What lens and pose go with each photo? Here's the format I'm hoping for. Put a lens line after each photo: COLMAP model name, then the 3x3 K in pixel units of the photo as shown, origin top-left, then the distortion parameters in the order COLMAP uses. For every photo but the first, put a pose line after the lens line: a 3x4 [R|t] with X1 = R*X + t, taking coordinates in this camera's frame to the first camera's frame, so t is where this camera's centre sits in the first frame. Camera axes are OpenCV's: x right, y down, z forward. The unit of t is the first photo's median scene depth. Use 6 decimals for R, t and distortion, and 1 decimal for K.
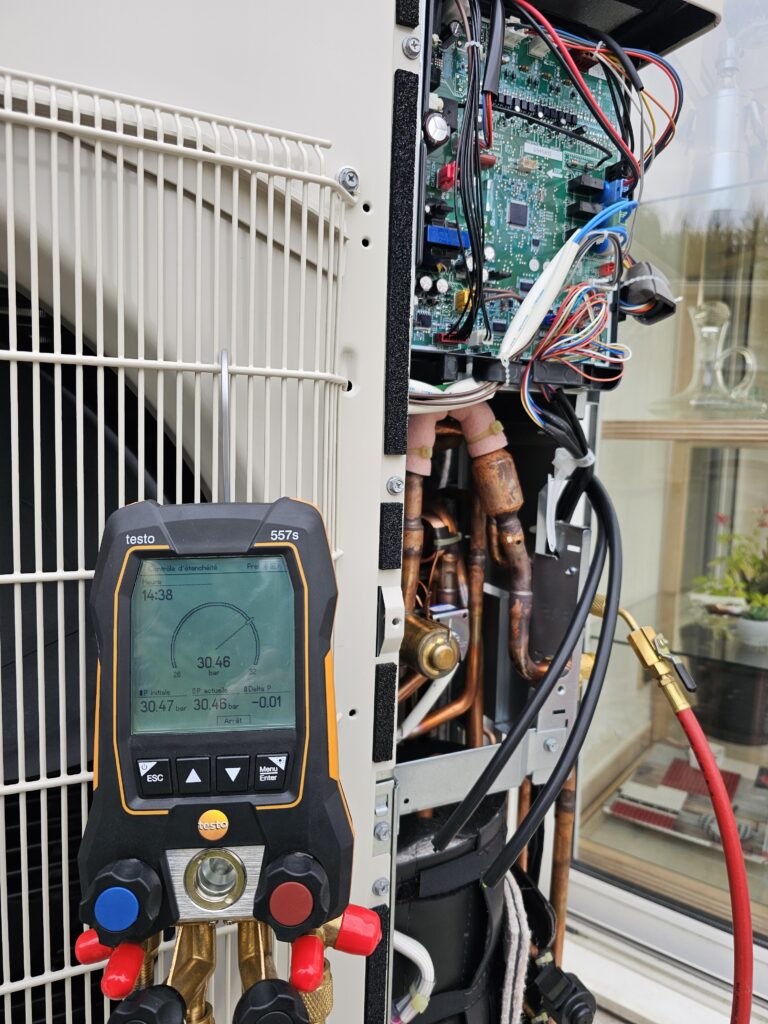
lens RADIAL K [[680.3, 0, 382.5], [0, 680.3, 498.1], [0, 0, 1]] dist [0.006816, -0.001167]
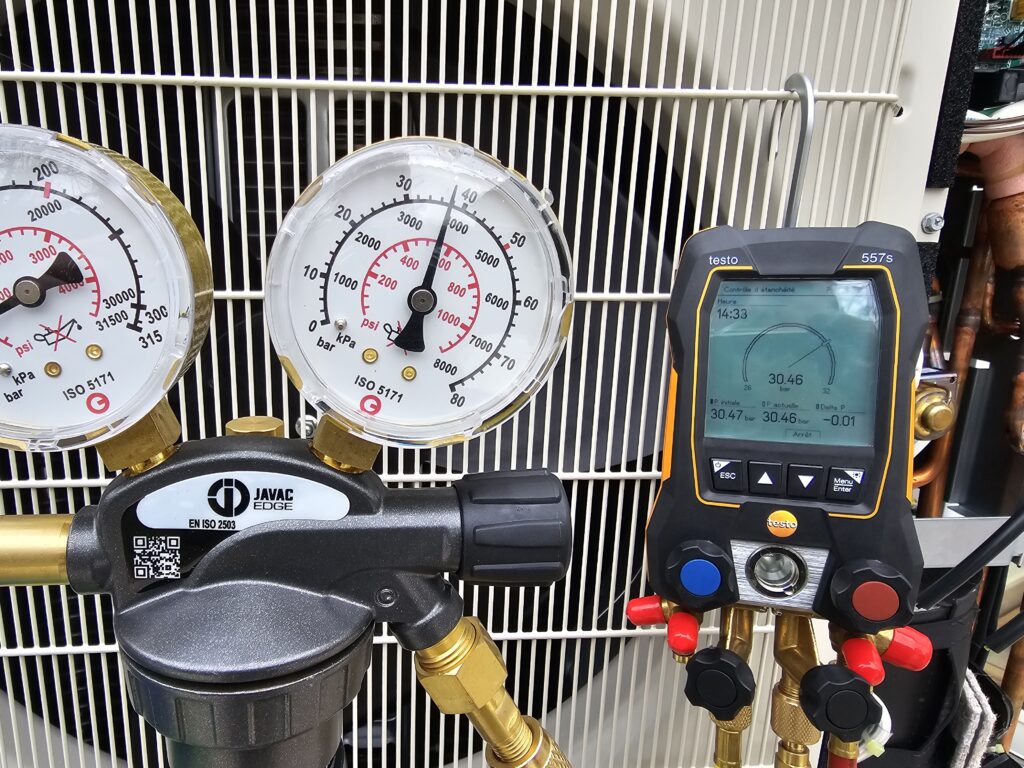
lens RADIAL K [[692.0, 0, 449.7], [0, 692.0, 383.8], [0, 0, 1]] dist [0.111687, -0.104837]
pose [[0.945556, 0.071456, -0.317520, -0.386933], [-0.024075, 0.988284, 0.150712, 0.093911], [0.324569, -0.134862, 0.936198, -0.195530]]
